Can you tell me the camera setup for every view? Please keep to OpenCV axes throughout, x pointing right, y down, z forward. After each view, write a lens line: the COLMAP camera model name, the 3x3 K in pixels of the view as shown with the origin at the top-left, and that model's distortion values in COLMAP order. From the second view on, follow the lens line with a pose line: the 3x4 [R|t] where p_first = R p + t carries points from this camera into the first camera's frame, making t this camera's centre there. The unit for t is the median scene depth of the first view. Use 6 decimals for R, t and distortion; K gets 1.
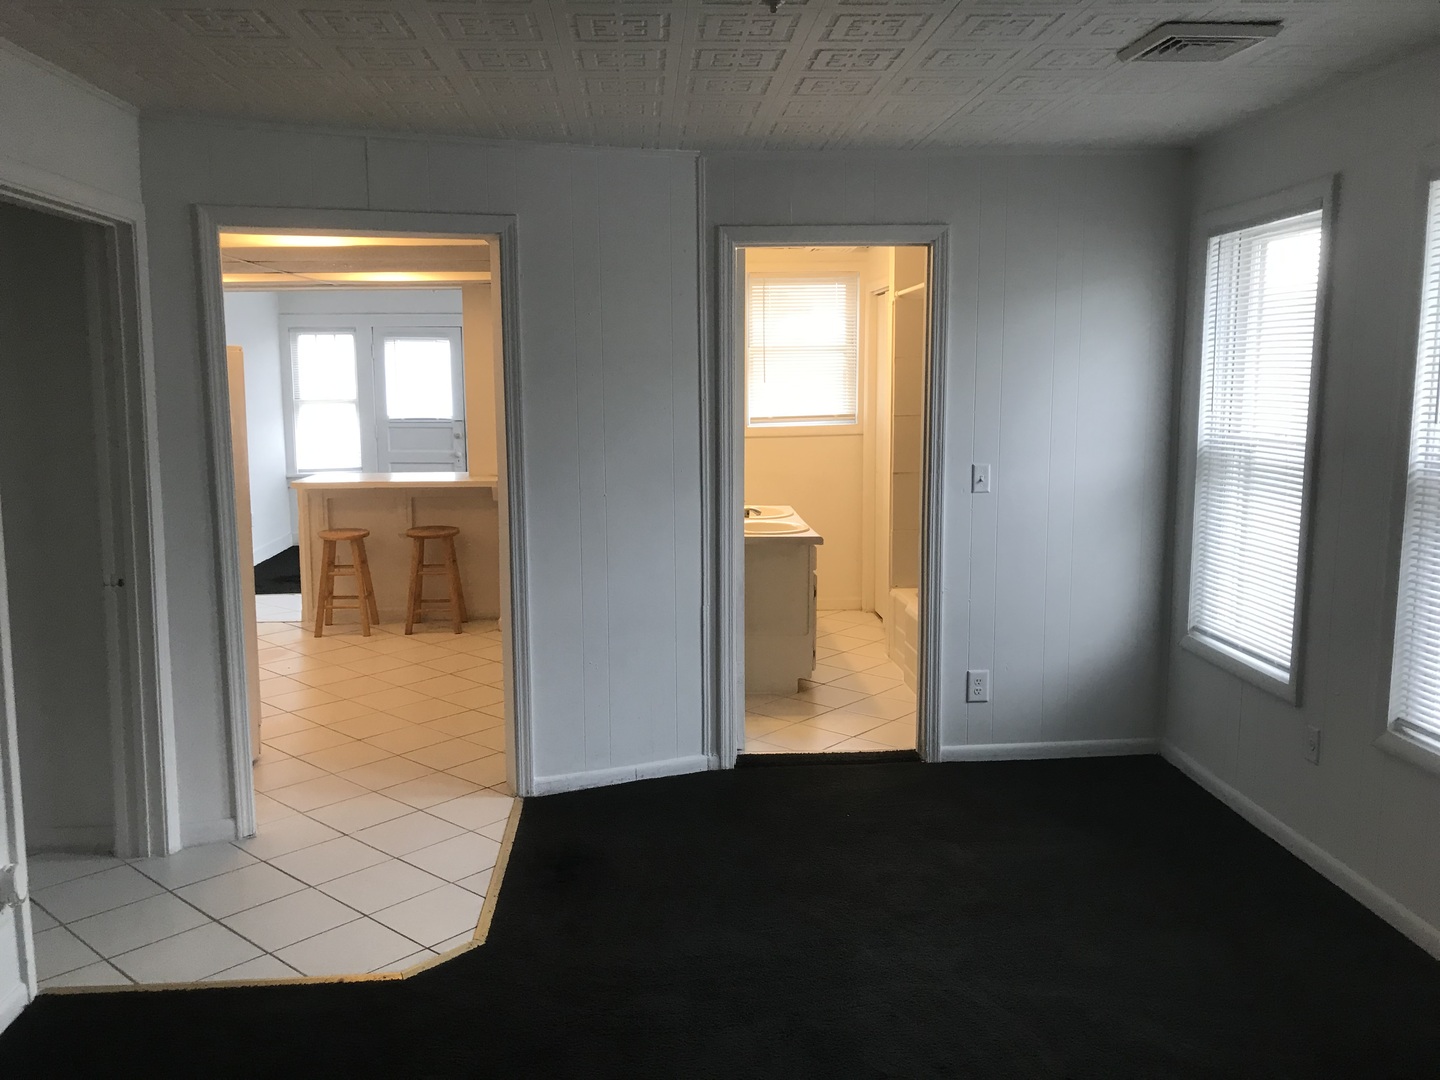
lens RADIAL K [[1177.7, 0, 720.0], [0, 1177.7, 540.0], [0, 0, 1]] dist [0.003513, 0.004422]
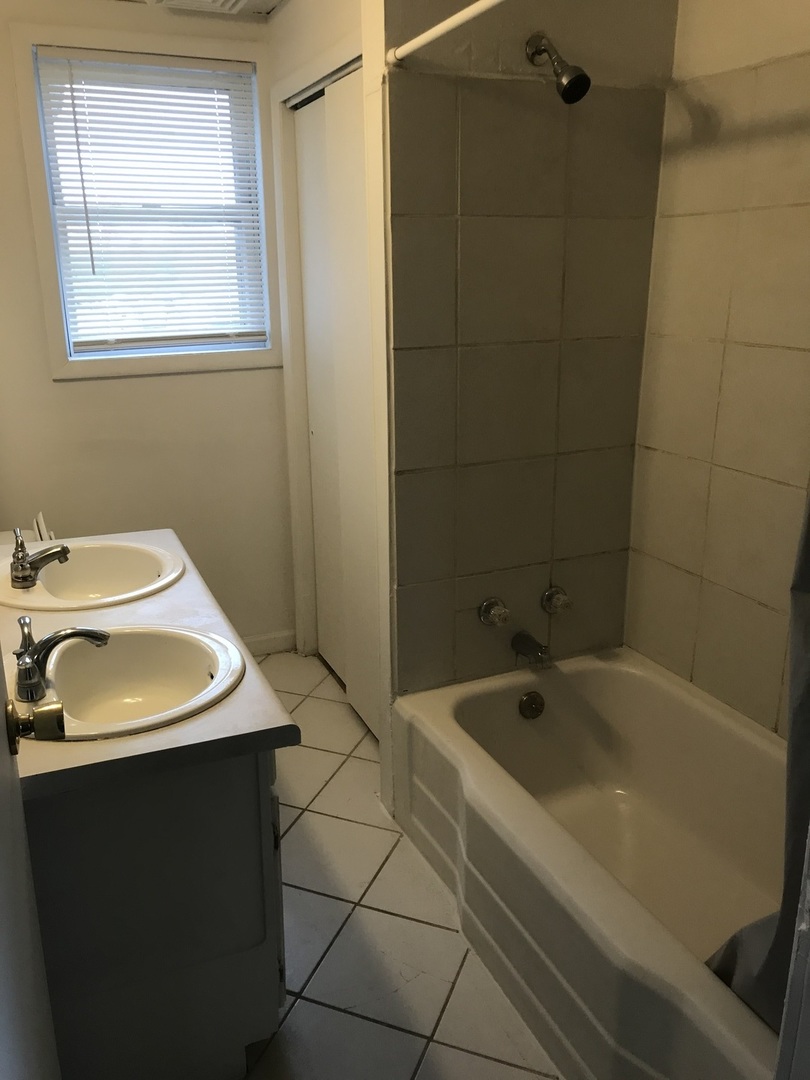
lens RADIAL K [[883.3, 0, 405.0], [0, 883.3, 540.0], [0, 0, 1]] dist [0.003513, 0.004422]
pose [[0.940297, -0.099101, 0.325607, 0.028355], [0.047486, 0.985513, 0.162817, -0.073809], [-0.337025, -0.137635, 0.931381, 0.564034]]
